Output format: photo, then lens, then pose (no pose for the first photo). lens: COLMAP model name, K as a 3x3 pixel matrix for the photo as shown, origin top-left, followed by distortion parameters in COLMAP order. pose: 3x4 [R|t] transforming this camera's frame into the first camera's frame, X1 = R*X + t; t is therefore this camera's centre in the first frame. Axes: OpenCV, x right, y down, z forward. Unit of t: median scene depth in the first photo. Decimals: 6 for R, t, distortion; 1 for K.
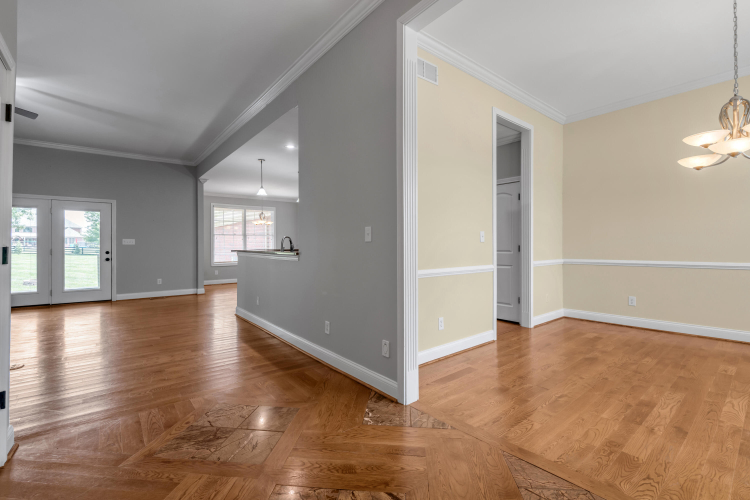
lens RADIAL K [[334.3, 0, 377.5], [0, 334.3, 248.4], [0, 0, 1]] dist [-0.006585, 0.000520]
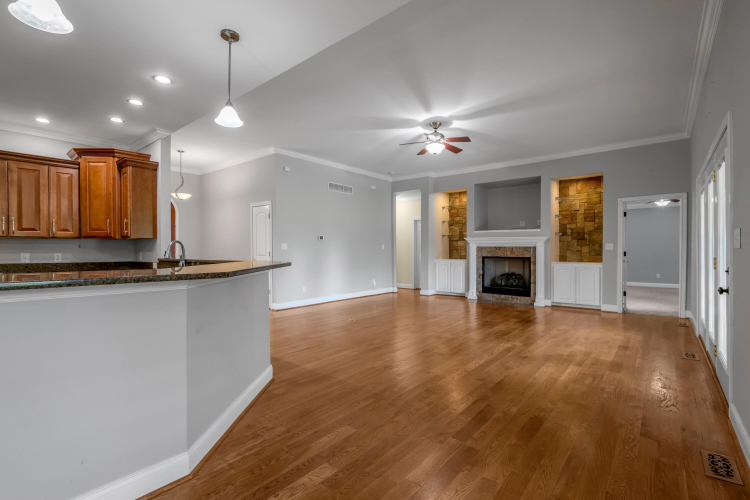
lens RADIAL K [[345.3, 0, 379.6], [0, 345.3, 249.9], [0, 0, 1]] dist [-0.003254, -0.000579]
pose [[-0.979375, 0.005005, -0.201988, -0.789337], [0.003829, 0.999973, 0.006216, -0.024737], [0.202014, 0.005315, -0.979368, 2.590429]]
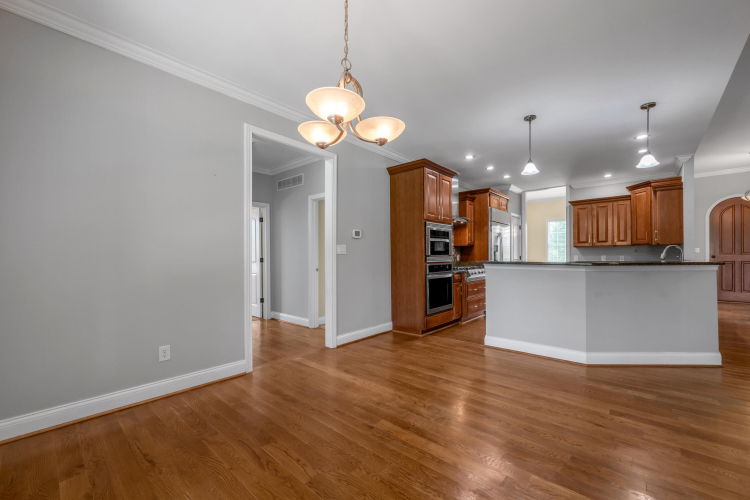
lens RADIAL K [[308.5, 0, 381.1], [0, 308.5, 255.8], [0, 0, 1]] dist [-0.001107, -0.000053]
pose [[-0.173559, 0.007608, 0.984794, -1.426216], [0.010156, 0.999931, -0.005935, -0.010620], [-0.984771, 0.008972, -0.173625, 2.794121]]
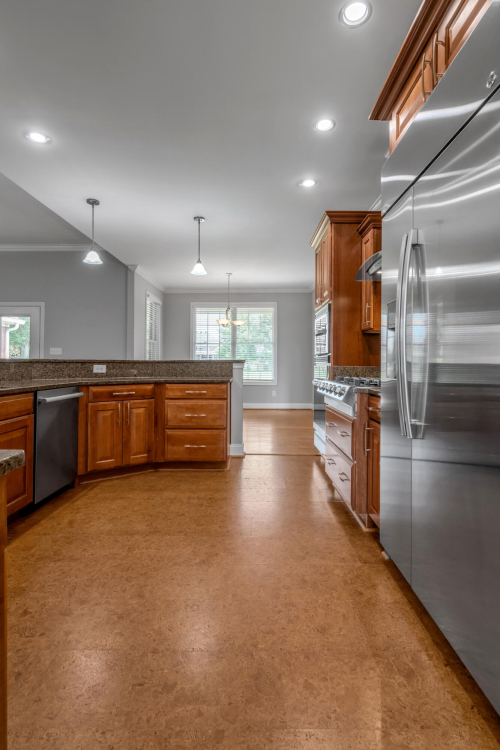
lens RADIAL K [[376.4, 0, 250.6], [0, 376.4, 356.5], [0, 0, 1]] dist [-0.002415, -0.000217]
pose [[0.766731, -0.004659, -0.641951, 0.476784], [-0.010904, 0.999735, -0.020279, 0.015396], [0.641876, 0.022549, 0.766477, 1.242739]]
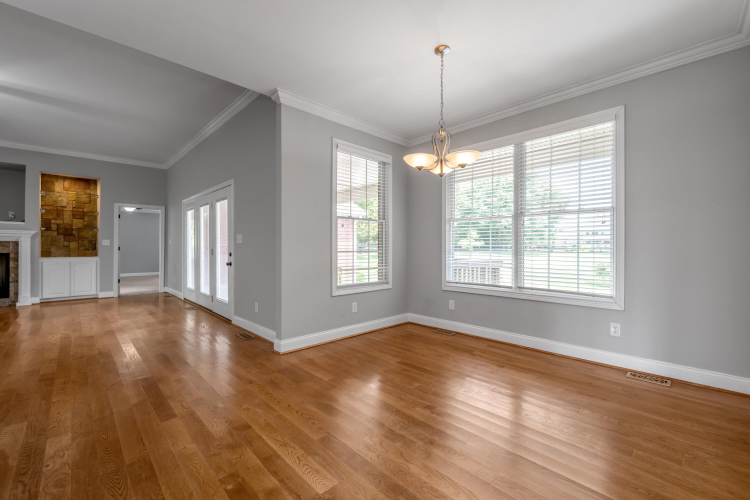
lens RADIAL K [[312.2, 0, 376.2], [0, 312.2, 248.1], [0, 0, 1]] dist [-0.003119, -0.000563]
pose [[0.094342, 0.006876, -0.995516, -0.228536], [-0.007730, 0.999951, 0.006174, -0.015342], [0.995510, 0.007113, 0.094390, 2.540595]]
